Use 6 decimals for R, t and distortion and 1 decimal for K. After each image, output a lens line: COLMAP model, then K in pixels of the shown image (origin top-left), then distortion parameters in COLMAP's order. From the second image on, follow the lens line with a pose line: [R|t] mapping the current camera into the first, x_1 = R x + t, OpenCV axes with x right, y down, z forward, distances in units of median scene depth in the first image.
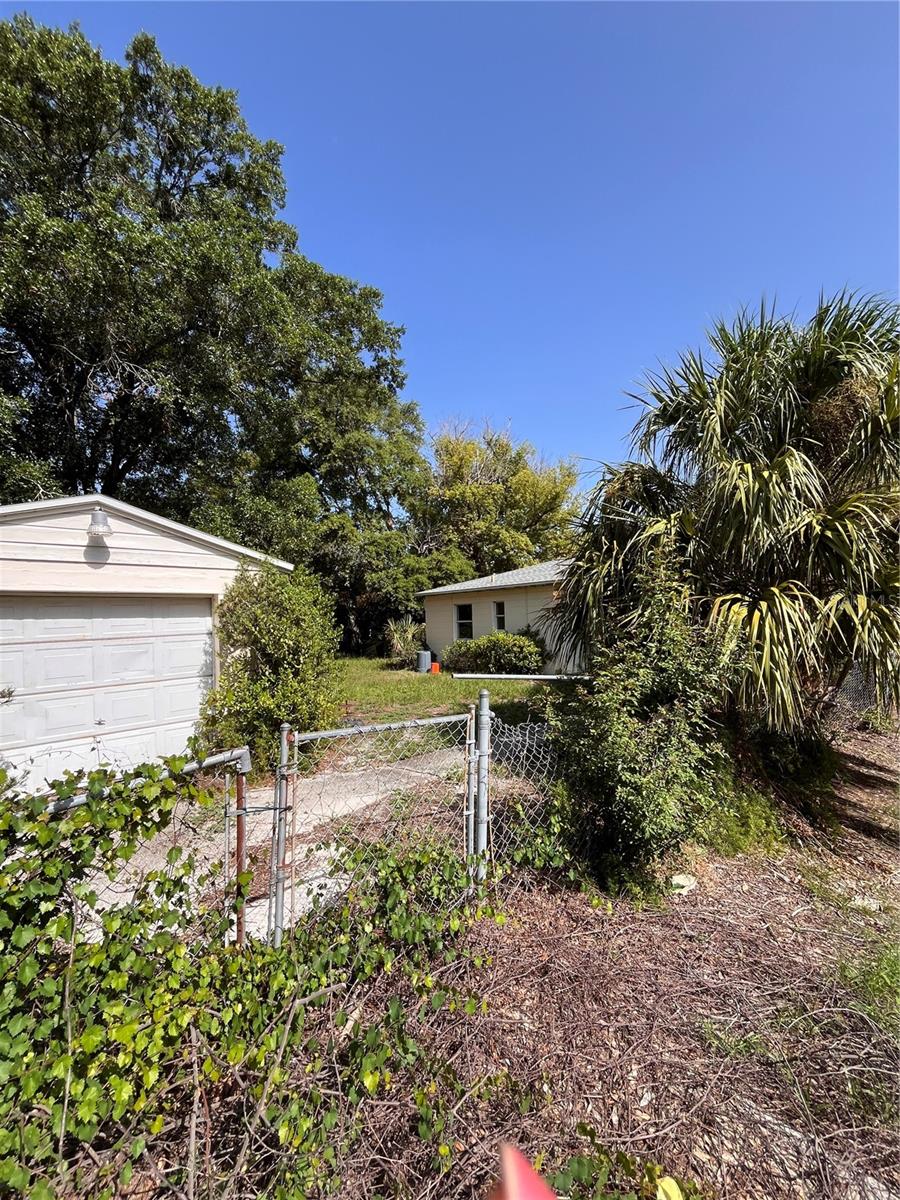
lens RADIAL K [[490.2, 0, 450.4], [0, 490.2, 602.3], [0, 0, 1]] dist [-0.003804, 0.000459]
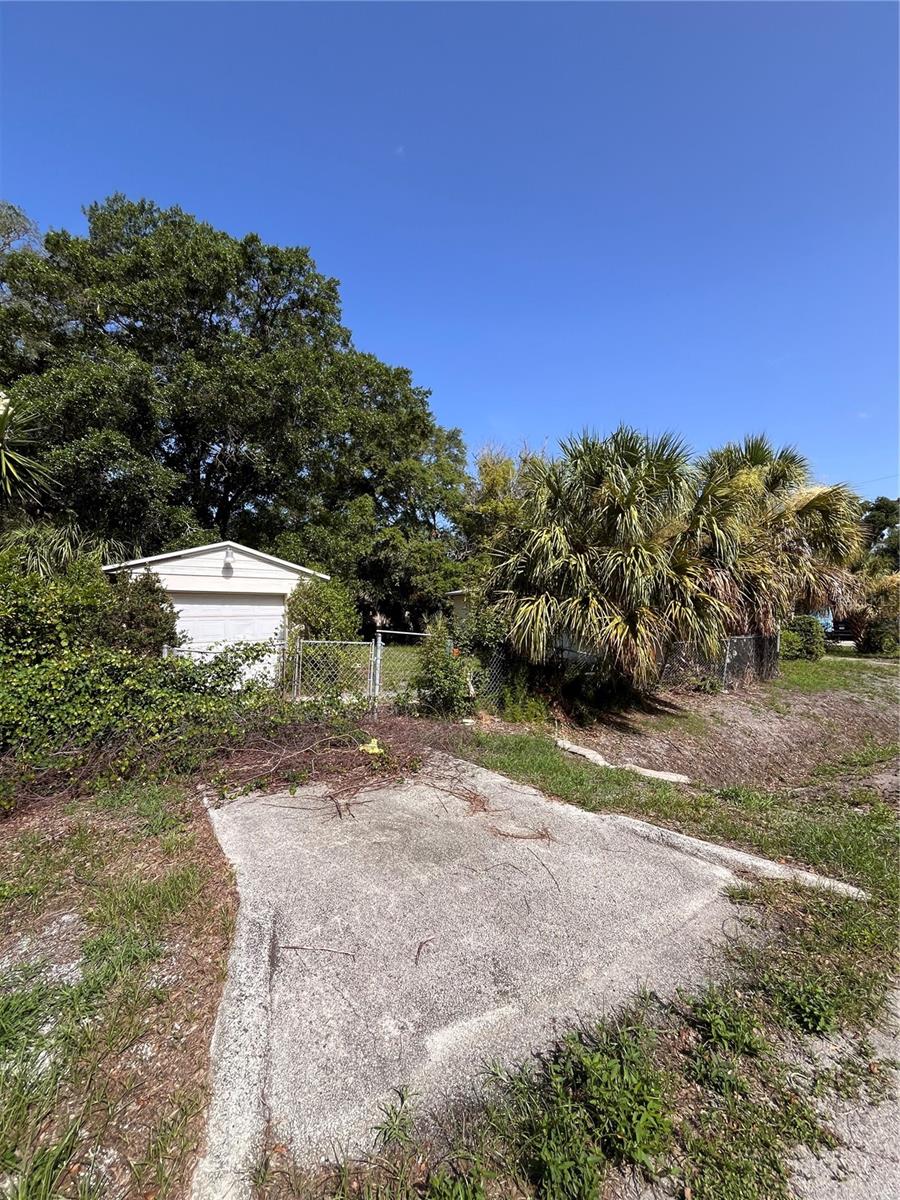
lens RADIAL K [[490.2, 0, 450.4], [0, 490.2, 602.3], [0, 0, 1]] dist [-0.003804, 0.000459]
pose [[0.988920, 0.015967, -0.147587, 0.204100], [-0.015623, 0.999872, 0.003487, 0.000382], [0.147624, -0.001143, 0.989043, -0.368631]]
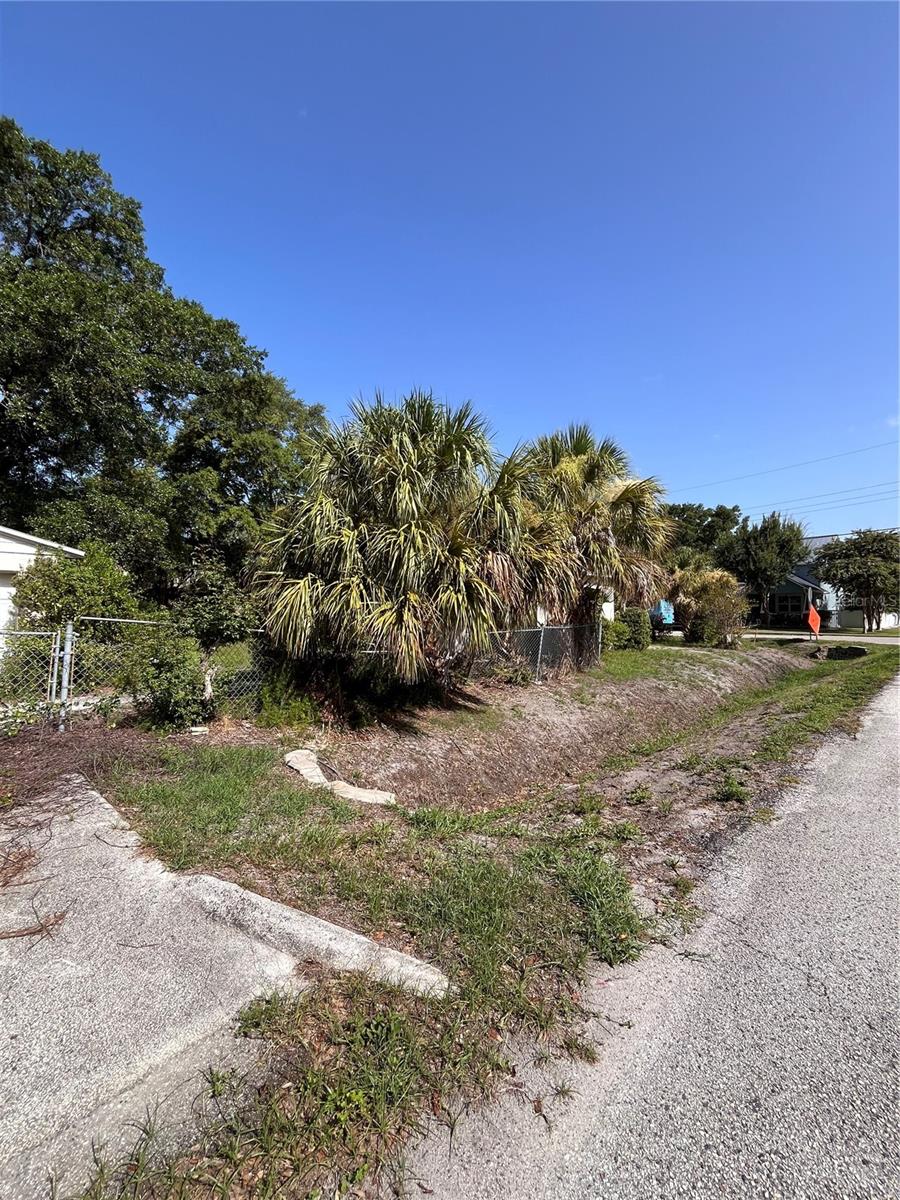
lens RADIAL K [[490.2, 0, 450.4], [0, 490.2, 602.3], [0, 0, 1]] dist [-0.003804, 0.000459]
pose [[0.997557, 0.029692, 0.063232, 0.368622], [-0.030773, 0.999395, 0.016189, 0.006269], [-0.062713, -0.018095, 0.997868, -0.261463]]
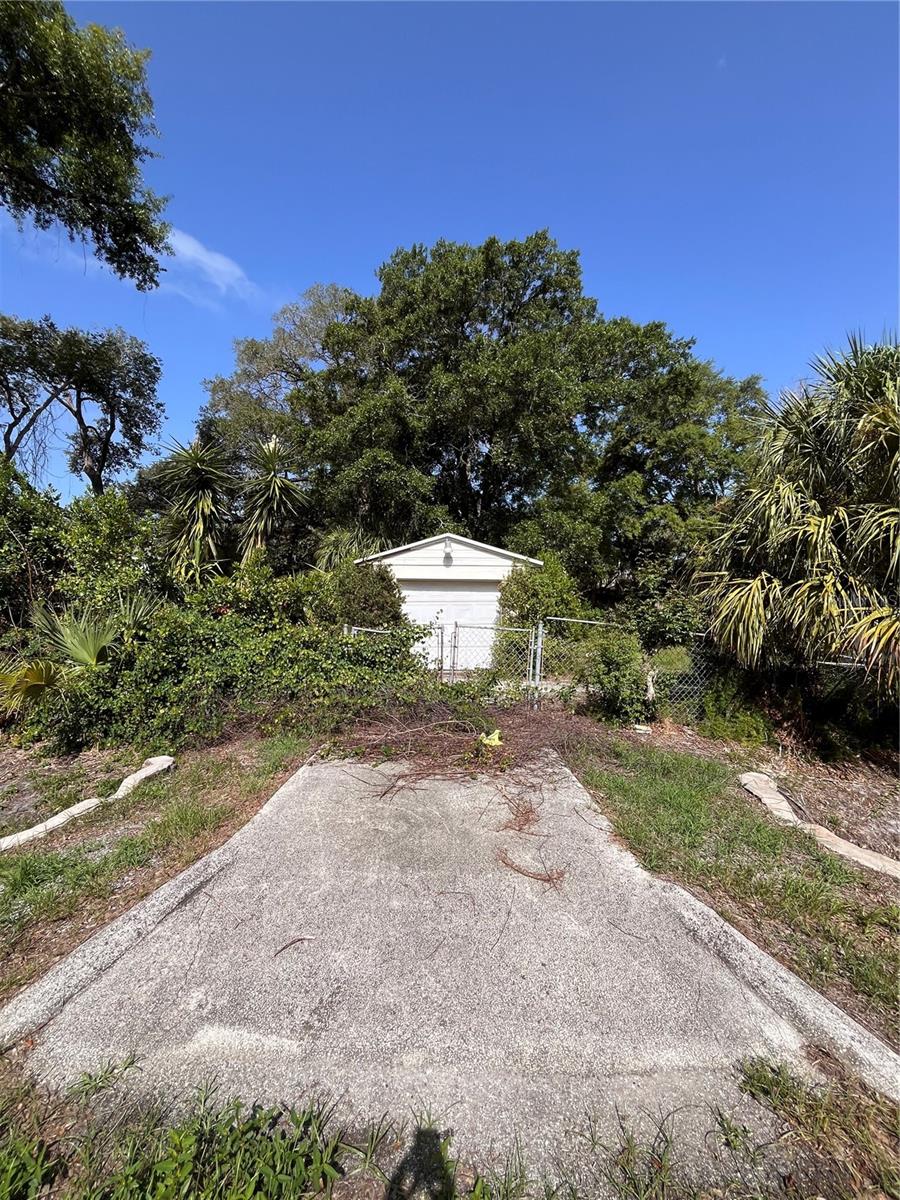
lens RADIAL K [[490.2, 0, 450.4], [0, 490.2, 602.3], [0, 0, 1]] dist [-0.003804, 0.000459]
pose [[0.735396, 0.029077, -0.677014, 0.343811], [-0.005797, 0.999312, 0.036622, 0.001000], [0.677613, -0.023007, 0.735059, -0.264504]]
